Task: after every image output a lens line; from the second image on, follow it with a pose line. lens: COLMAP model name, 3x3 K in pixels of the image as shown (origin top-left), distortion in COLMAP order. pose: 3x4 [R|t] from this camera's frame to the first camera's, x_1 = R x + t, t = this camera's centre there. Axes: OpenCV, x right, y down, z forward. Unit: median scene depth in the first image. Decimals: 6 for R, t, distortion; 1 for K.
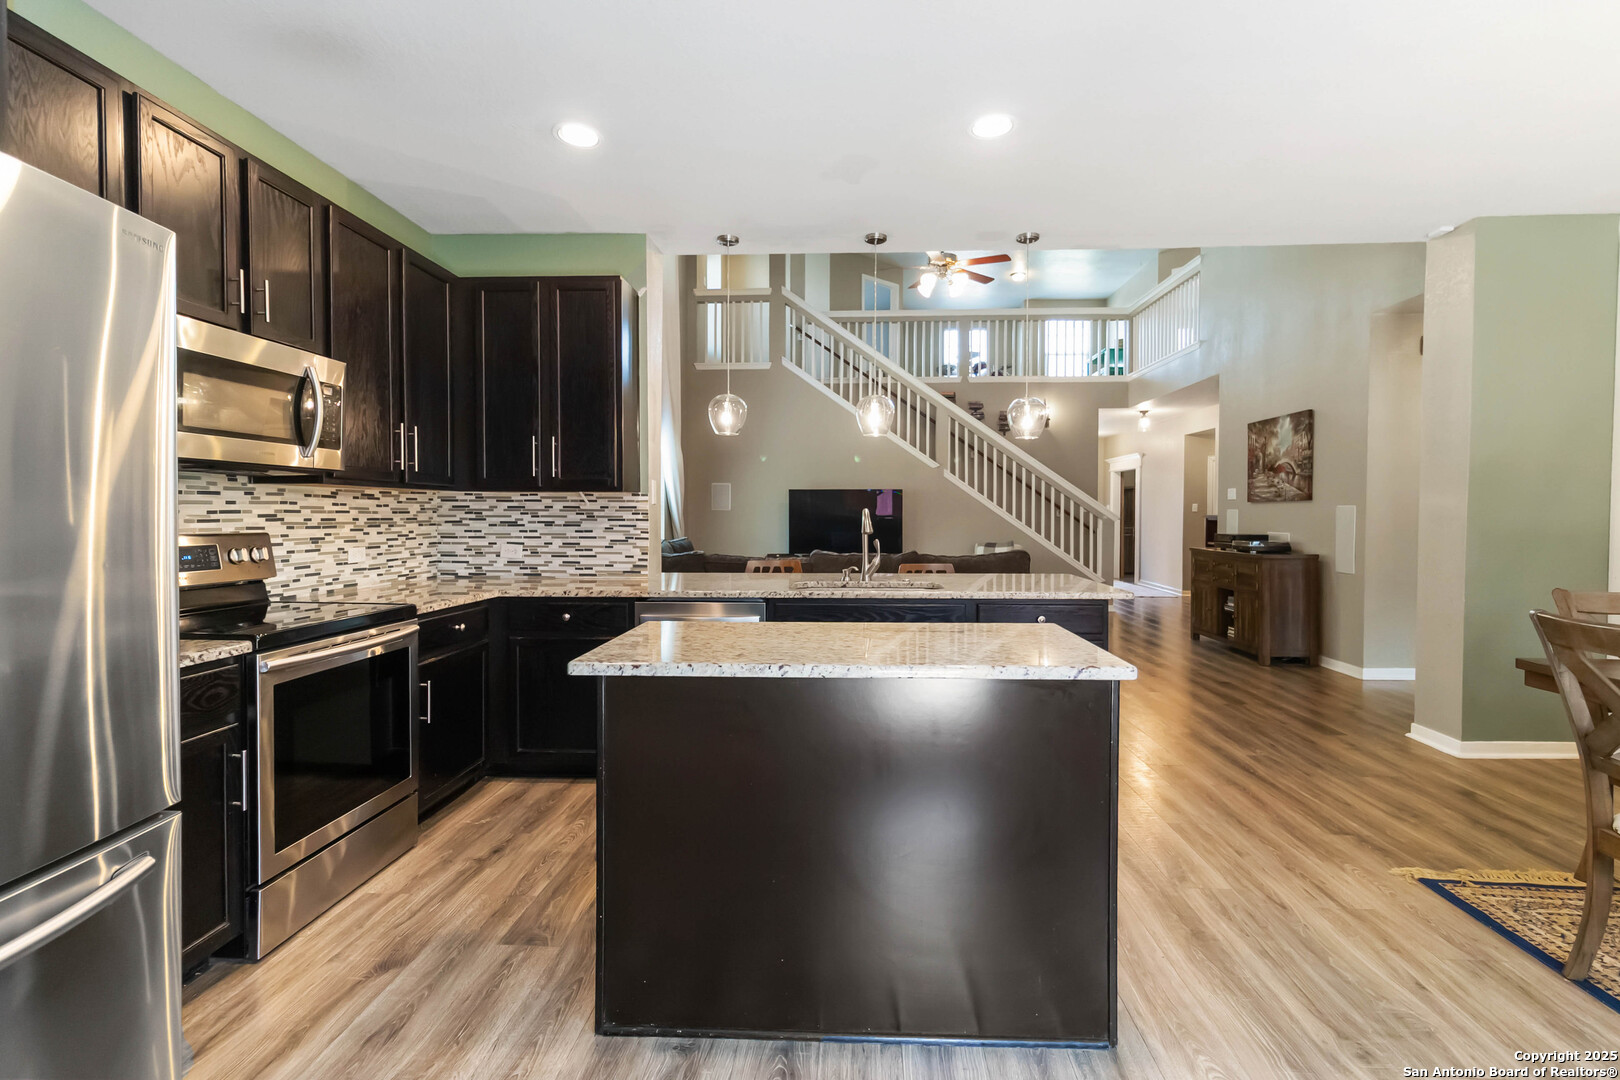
lens RADIAL K [[765.0, 0, 822.4], [0, 765.0, 530.6], [0, 0, 1]] dist [0.001568, 0.000194]
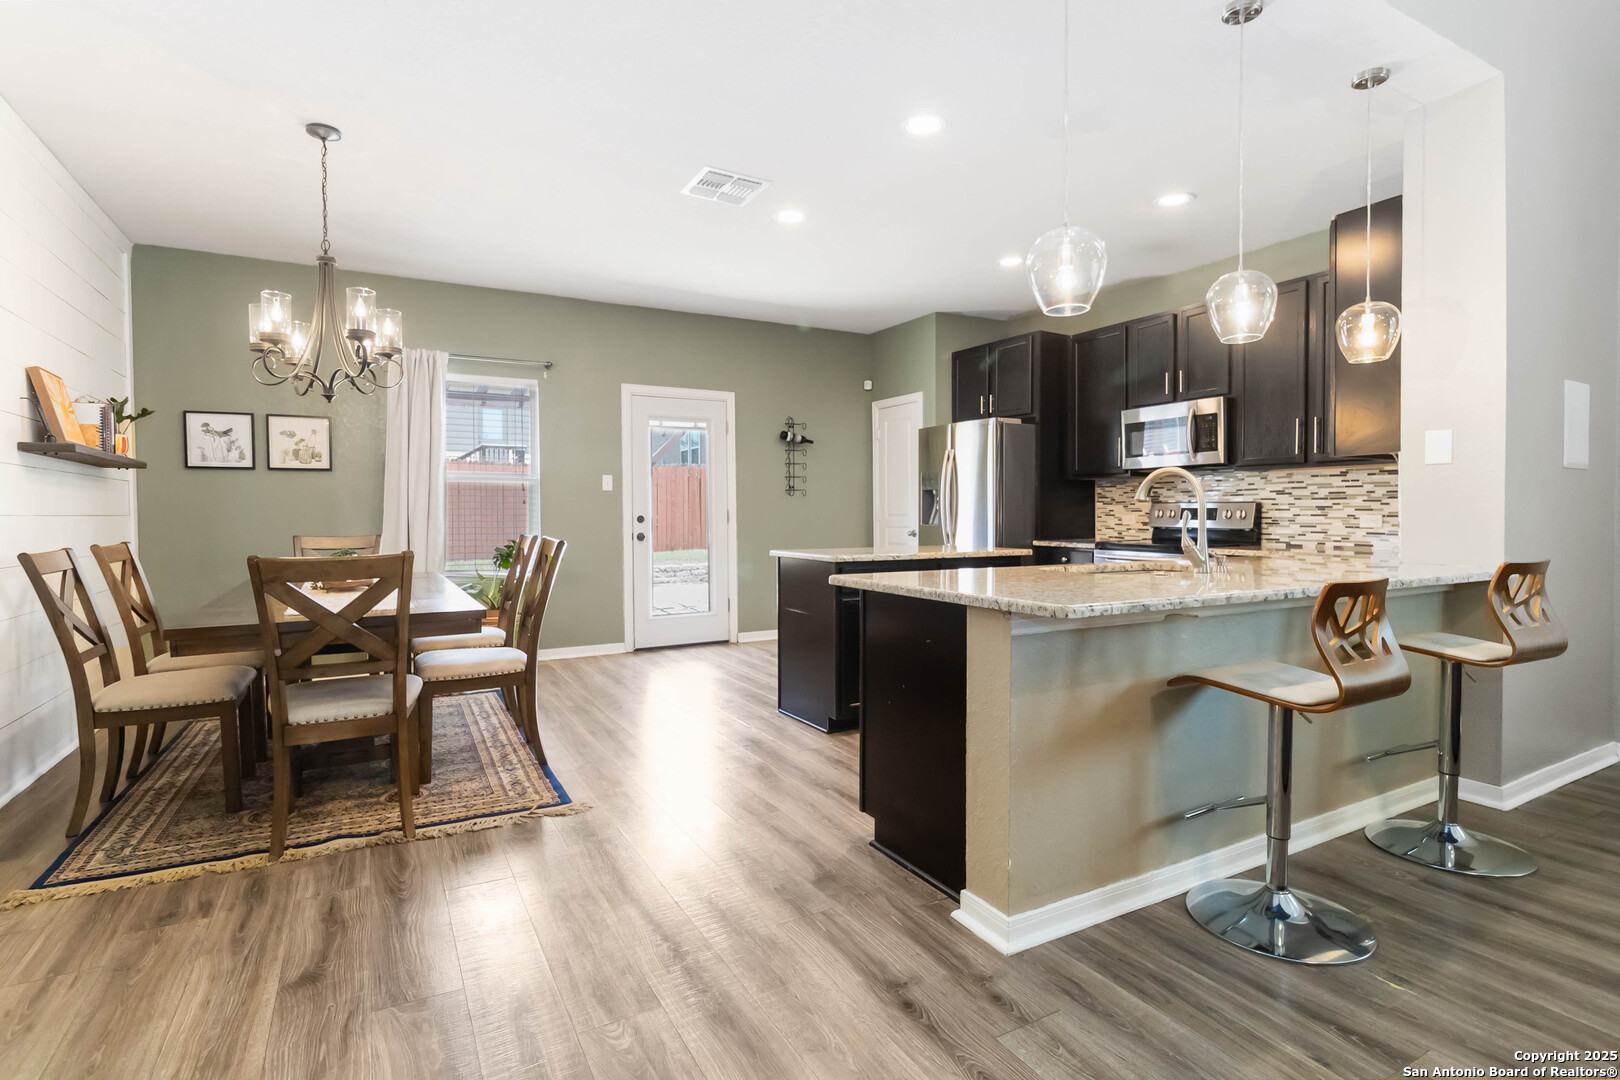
lens RADIAL K [[800.7, 0, 820.2], [0, 800.7, 536.4], [0, 0, 1]] dist [-0.000636, 0.000173]
pose [[-0.848948, 0.016118, -0.528231, 0.688113], [-0.010243, 0.998845, 0.046940, 0.004375], [0.528378, 0.045261, -0.847802, 1.375170]]
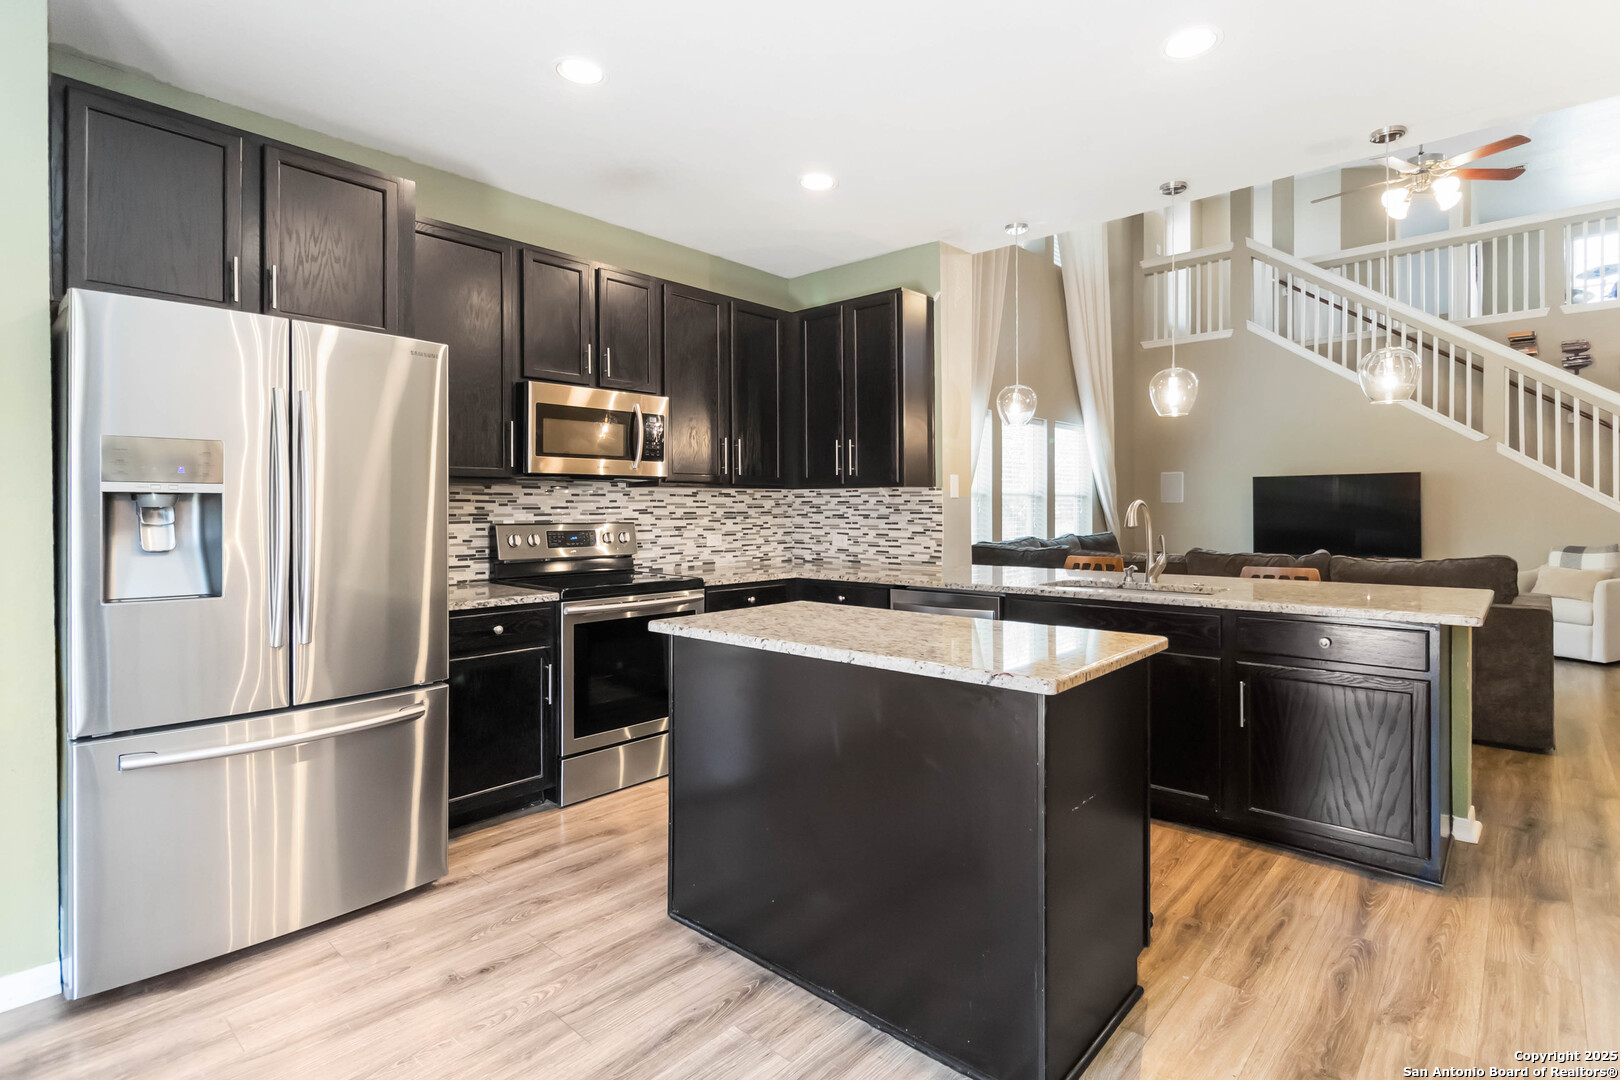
lens RADIAL K [[794.1, 0, 820.2], [0, 794.1, 516.1], [0, 0, 1]] dist [-0.000482, -0.000486]
pose [[0.776243, 0.001572, -0.630432, 0.325733], [-0.008304, 0.999936, -0.007732, 0.000007], [0.630380, 0.011237, 0.776206, 0.054688]]
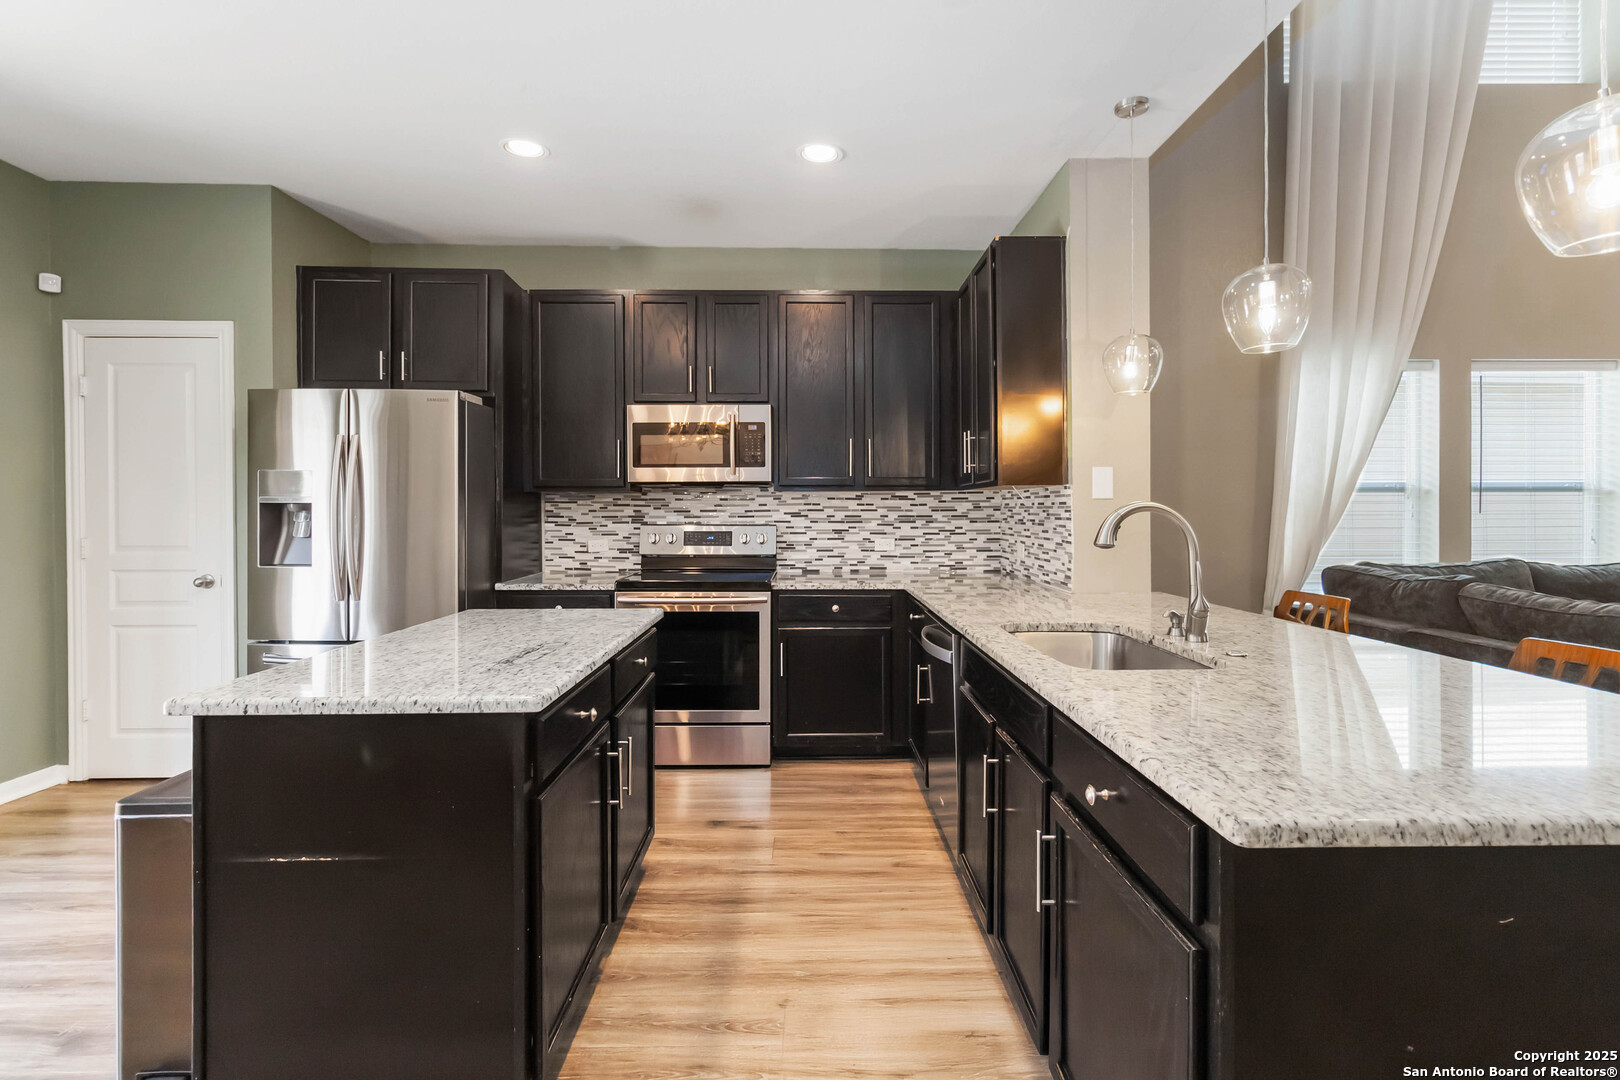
lens RADIAL K [[765.0, 0, 822.4], [0, 765.0, 530.6], [0, 0, 1]] dist [0.001568, 0.000194]
pose [[0.062380, 0.024220, -0.997759, 0.541128], [-0.019182, 0.999550, 0.023064, -0.015413], [0.997868, 0.017700, 0.062817, 0.695579]]
